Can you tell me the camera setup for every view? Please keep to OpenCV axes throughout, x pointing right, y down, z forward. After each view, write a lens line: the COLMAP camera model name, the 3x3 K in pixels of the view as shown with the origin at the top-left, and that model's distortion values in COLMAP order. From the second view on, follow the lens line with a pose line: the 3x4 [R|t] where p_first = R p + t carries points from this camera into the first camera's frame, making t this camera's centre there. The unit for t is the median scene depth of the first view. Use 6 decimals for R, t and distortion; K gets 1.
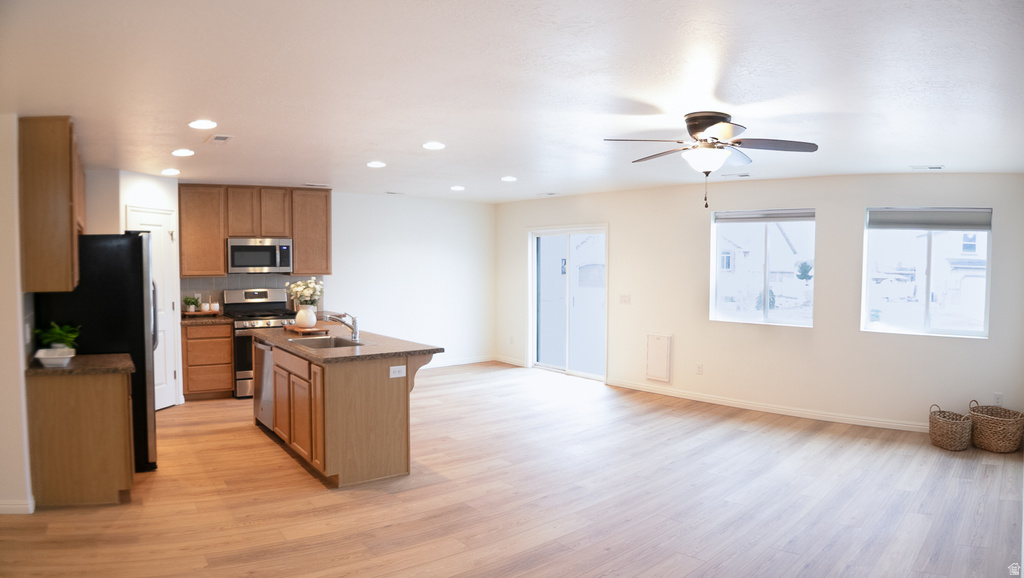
lens RADIAL K [[767.9, 0, 506.7], [0, 767.9, 287.5], [0, 0, 1]] dist [-0.077710, 0.001023]
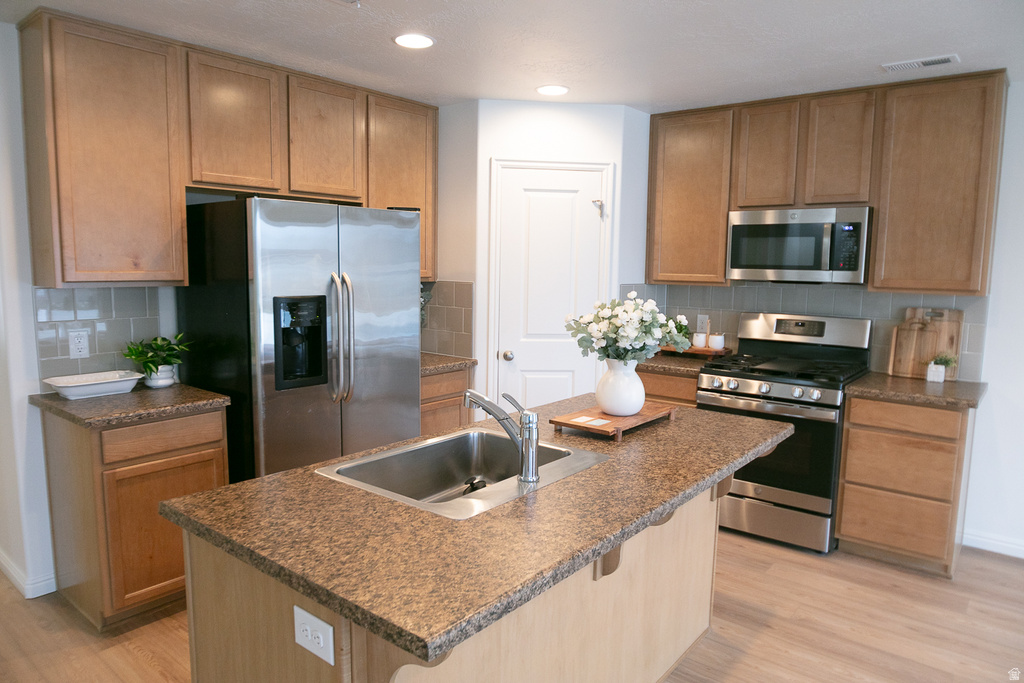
lens RADIAL K [[681.2, 0, 505.4], [0, 681.2, 343.3], [0, 0, 1]] dist [-0.036381, 0.000003]
pose [[0.294275, 0.122752, -0.947805, 0.028719], [-0.047242, 0.992373, 0.113856, -0.020860], [0.954553, 0.011271, 0.297829, 0.704311]]
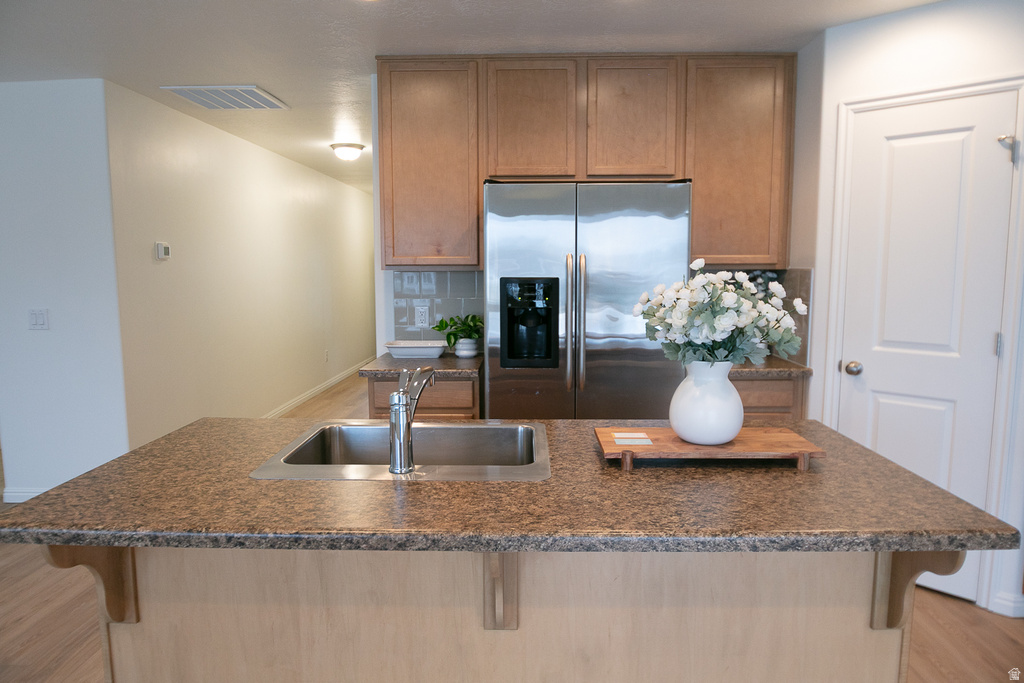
lens RADIAL K [[681.2, 0, 503.6], [0, 681.2, 341.3], [0, 0, 1]] dist [-0.036381, 0.000003]
pose [[-0.581019, 0.093760, -0.808471, -0.037284], [-0.020798, 0.991308, 0.129910, -0.013164], [0.813624, 0.092295, -0.574019, 0.895930]]
